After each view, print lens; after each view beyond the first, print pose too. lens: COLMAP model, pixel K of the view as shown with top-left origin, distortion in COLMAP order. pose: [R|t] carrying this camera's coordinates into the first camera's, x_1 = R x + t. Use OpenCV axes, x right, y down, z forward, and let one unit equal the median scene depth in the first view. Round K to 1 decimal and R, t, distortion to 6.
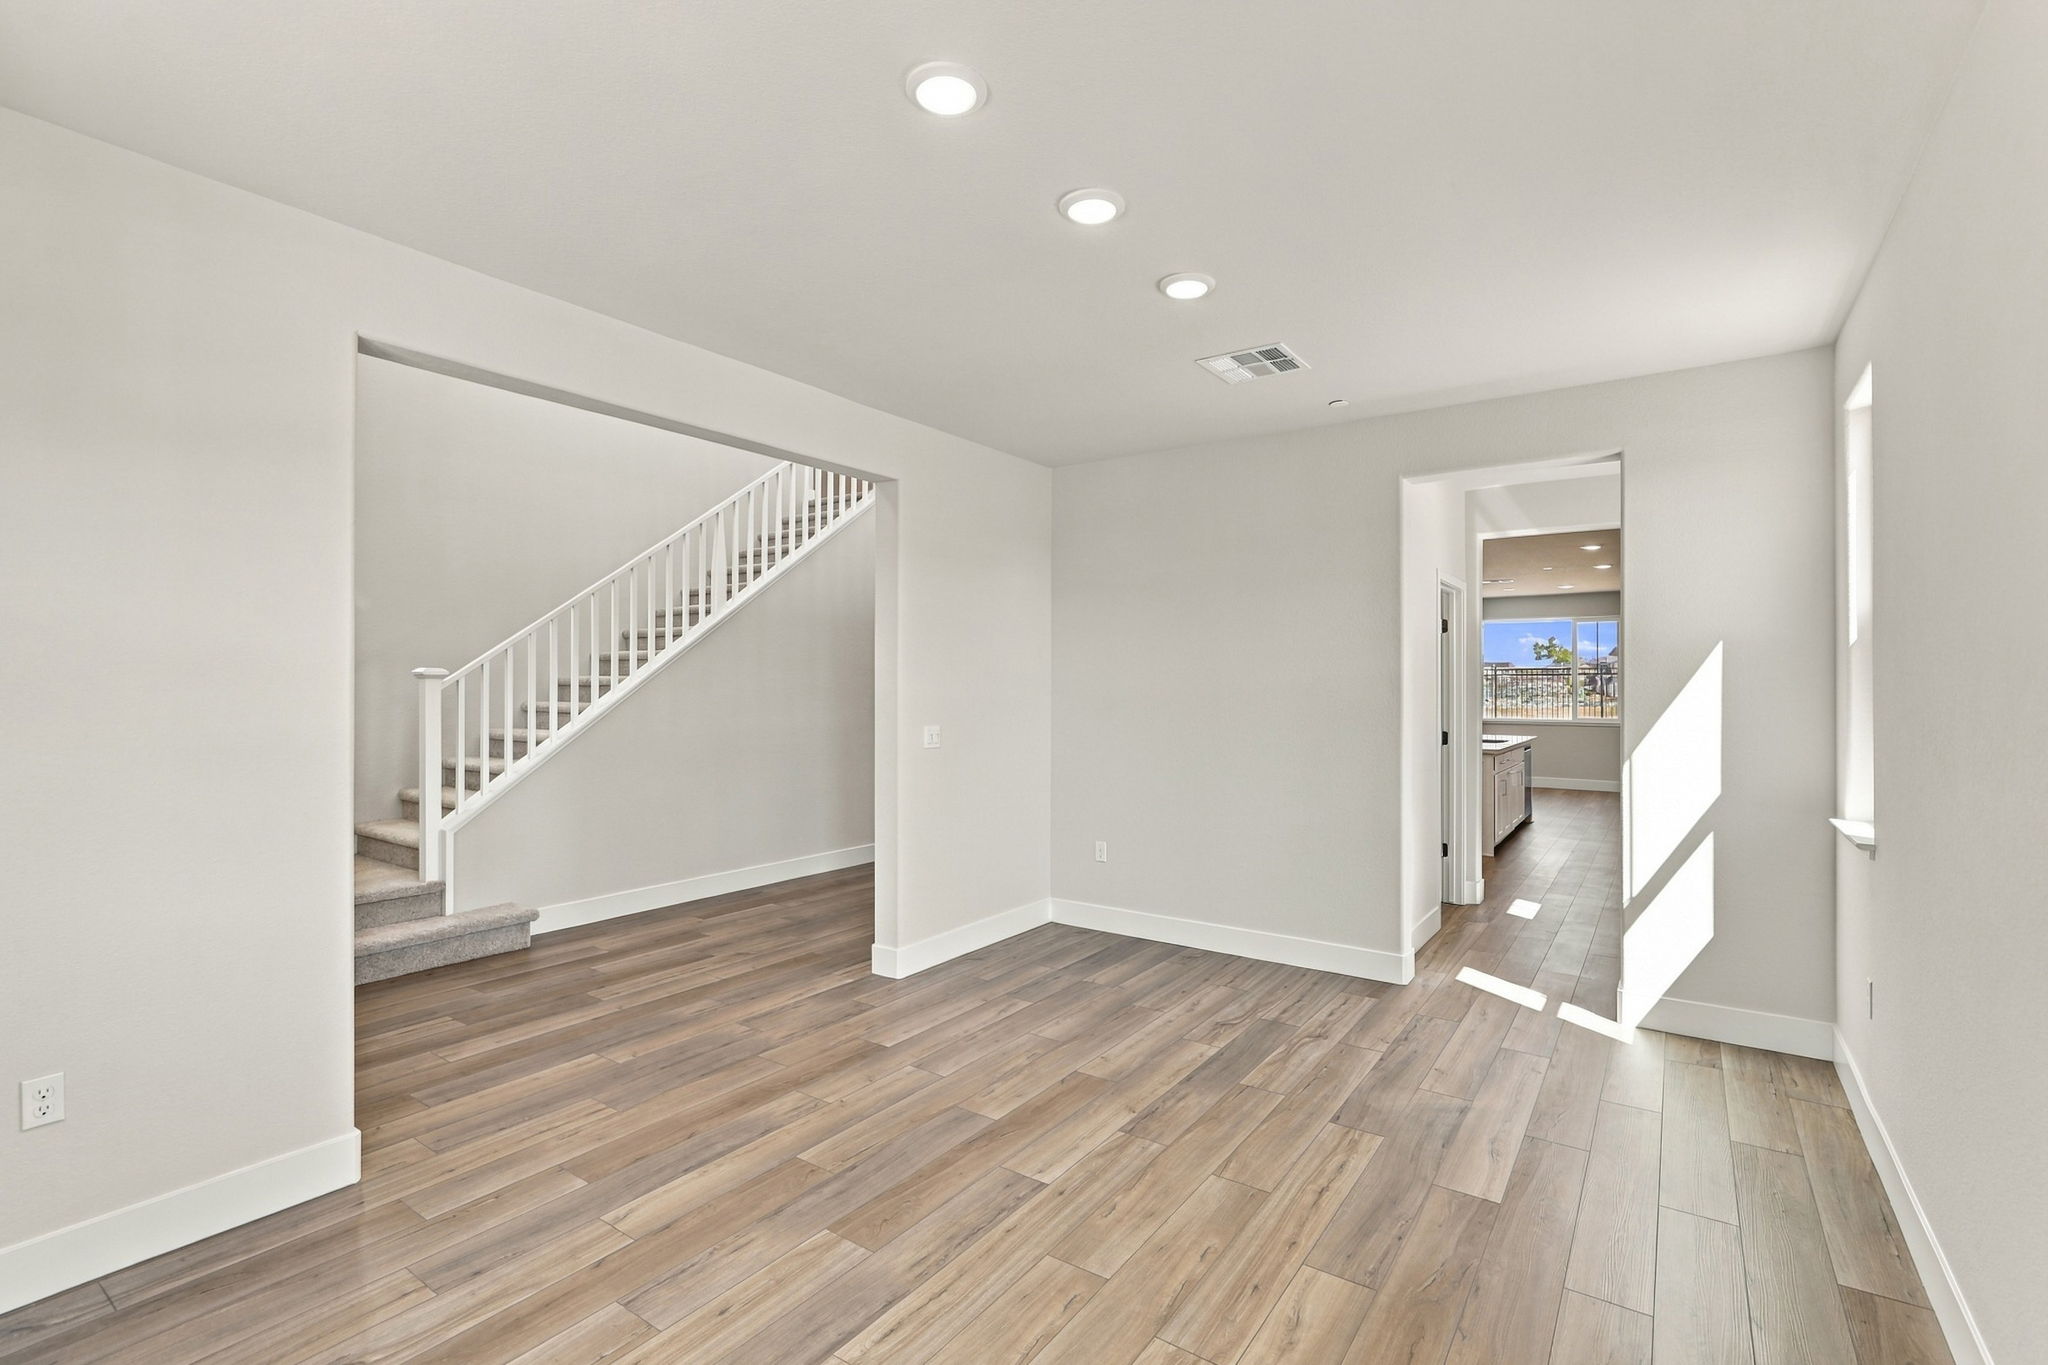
lens RADIAL K [[915.2, 0, 1024.0], [0, 915.2, 682.5], [0, 0, 1]] dist [-0.002207, -0.000191]
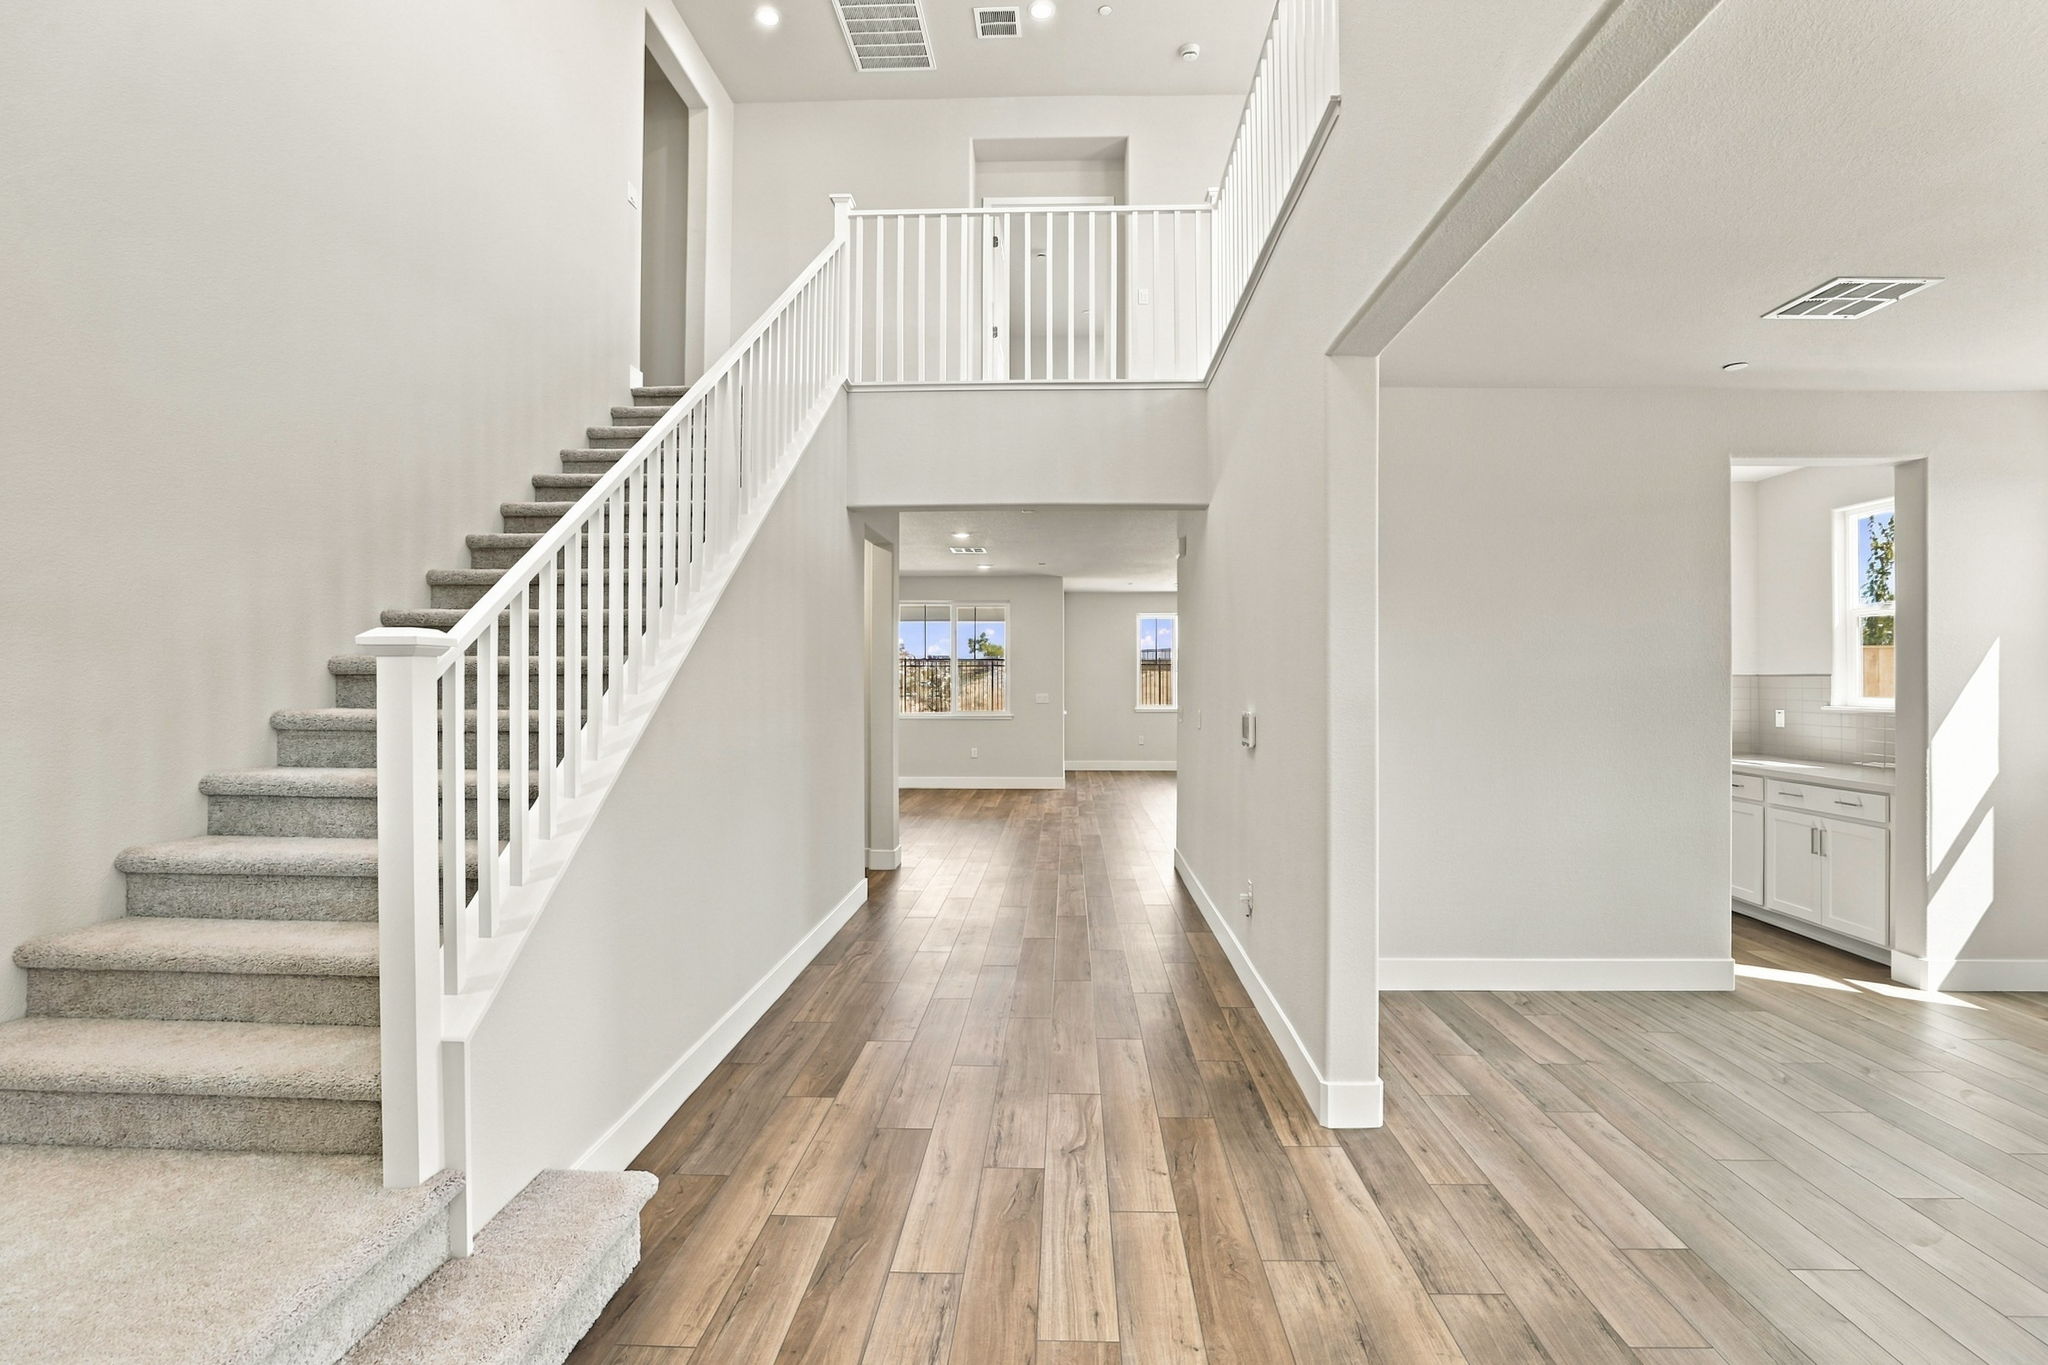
lens RADIAL K [[943.0, 0, 1024.0], [0, 943.0, 682.5], [0, 0, 1]] dist [0.000806, 0.000100]
pose [[0.828877, -0.007355, 0.559382, -0.798291], [0.001809, 0.999944, 0.010466, -0.003560], [-0.559428, -0.007663, 0.828844, 0.637924]]
